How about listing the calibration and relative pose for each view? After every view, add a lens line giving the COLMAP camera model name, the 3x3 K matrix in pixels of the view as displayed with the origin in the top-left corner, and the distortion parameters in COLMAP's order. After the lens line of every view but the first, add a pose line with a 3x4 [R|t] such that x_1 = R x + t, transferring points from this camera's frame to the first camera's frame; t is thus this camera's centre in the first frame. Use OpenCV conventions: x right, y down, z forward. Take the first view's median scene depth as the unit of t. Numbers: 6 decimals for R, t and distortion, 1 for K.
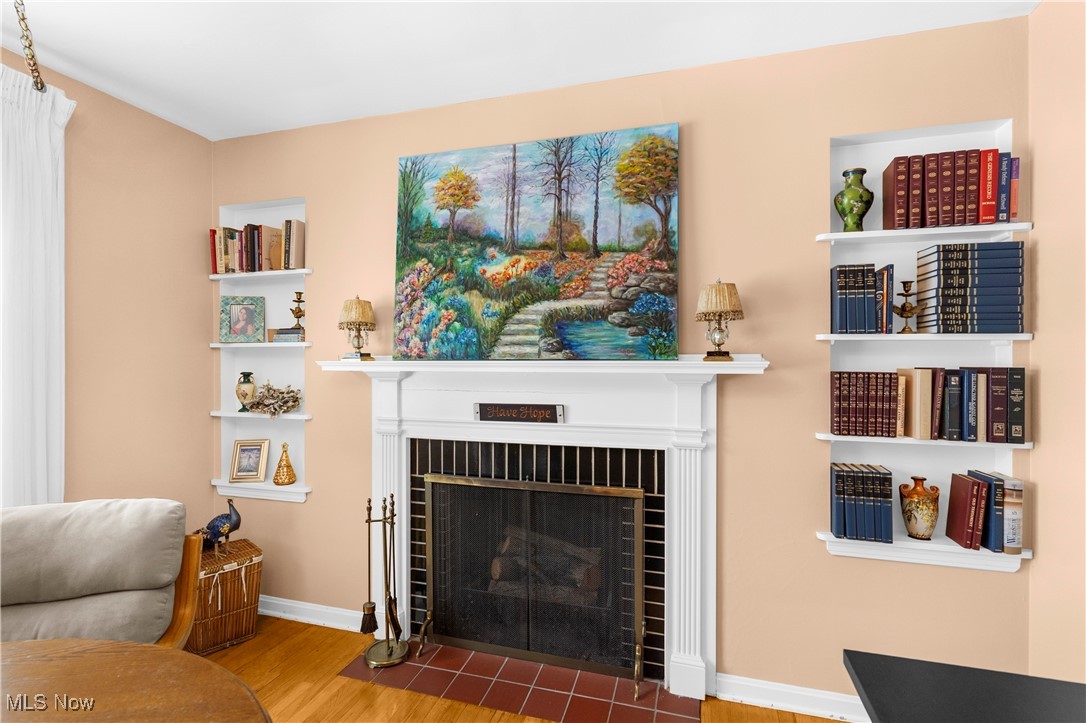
lens RADIAL K [[524.8, 0, 544.2], [0, 524.8, 362.1], [0, 0, 1]] dist [-0.000596, 0.001022]
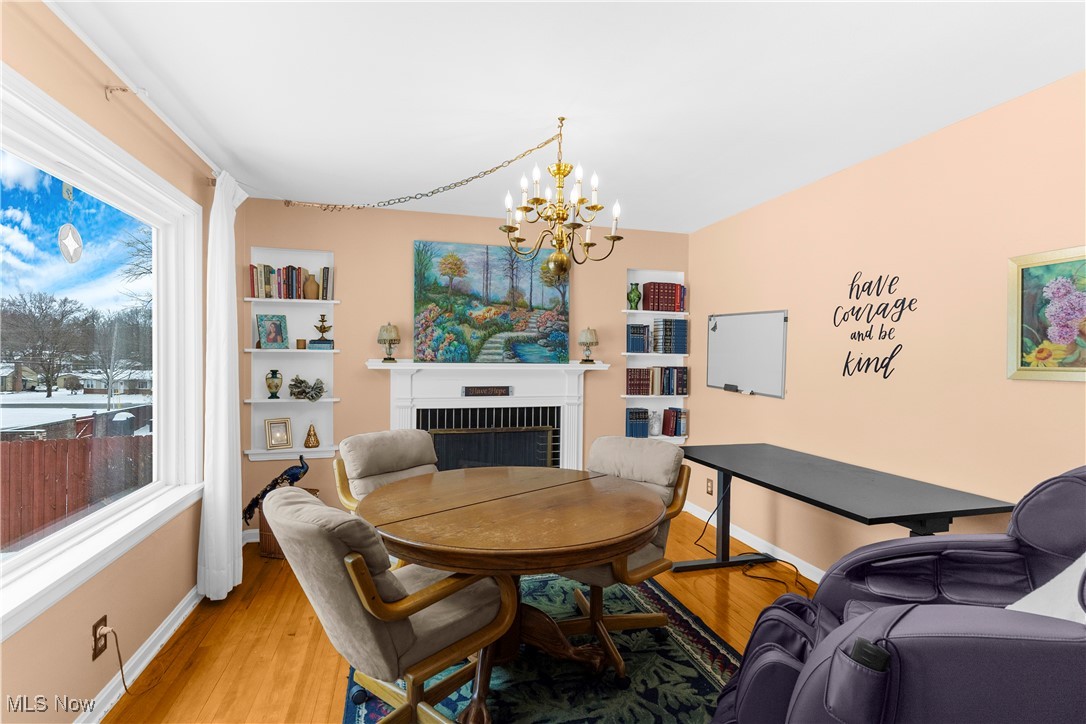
lens RADIAL K [[524.8, 0, 546.3], [0, 524.8, 363.8], [0, 0, 1]] dist [-0.000596, 0.001022]
pose [[0.842087, 0.000664, 0.539342, -0.902550], [-0.007954, 0.999906, 0.011188, -0.023085], [-0.539283, -0.013711, 0.842013, -0.690658]]
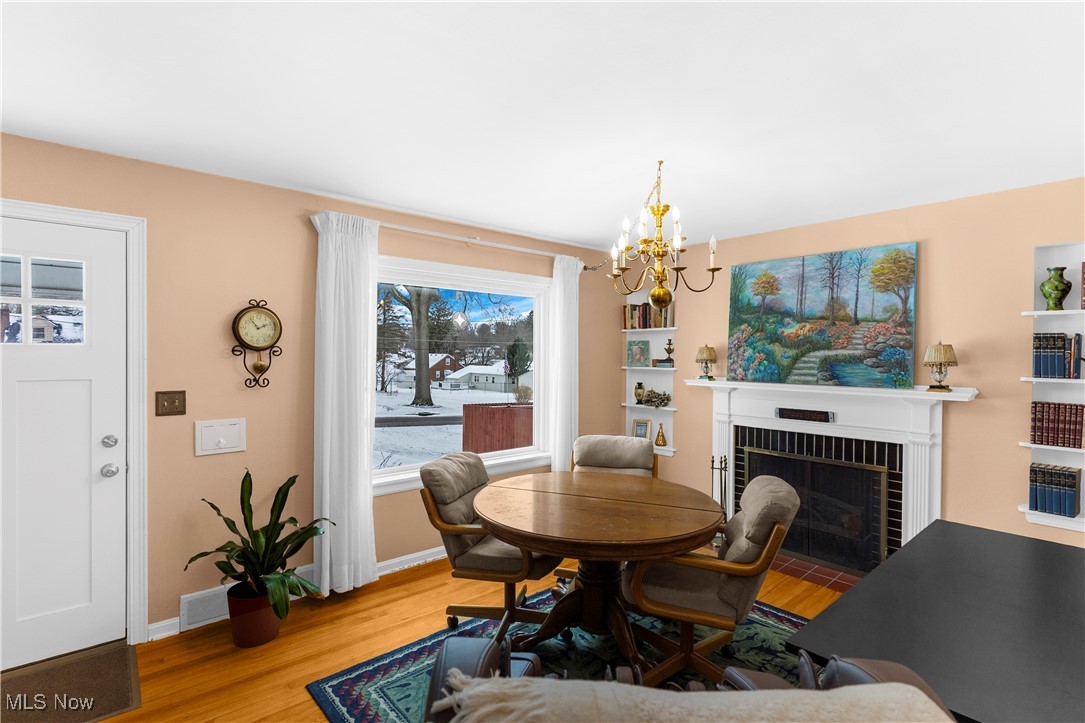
lens RADIAL K [[524.3, 0, 536.9], [0, 524.3, 359.8], [0, 0, 1]] dist [-0.000596, 0.001022]
pose [[0.843659, 0.012901, -0.536725, 0.134444], [-0.010456, 0.999916, 0.007598, -0.088459], [0.536778, -0.000798, 0.843723, -0.922307]]
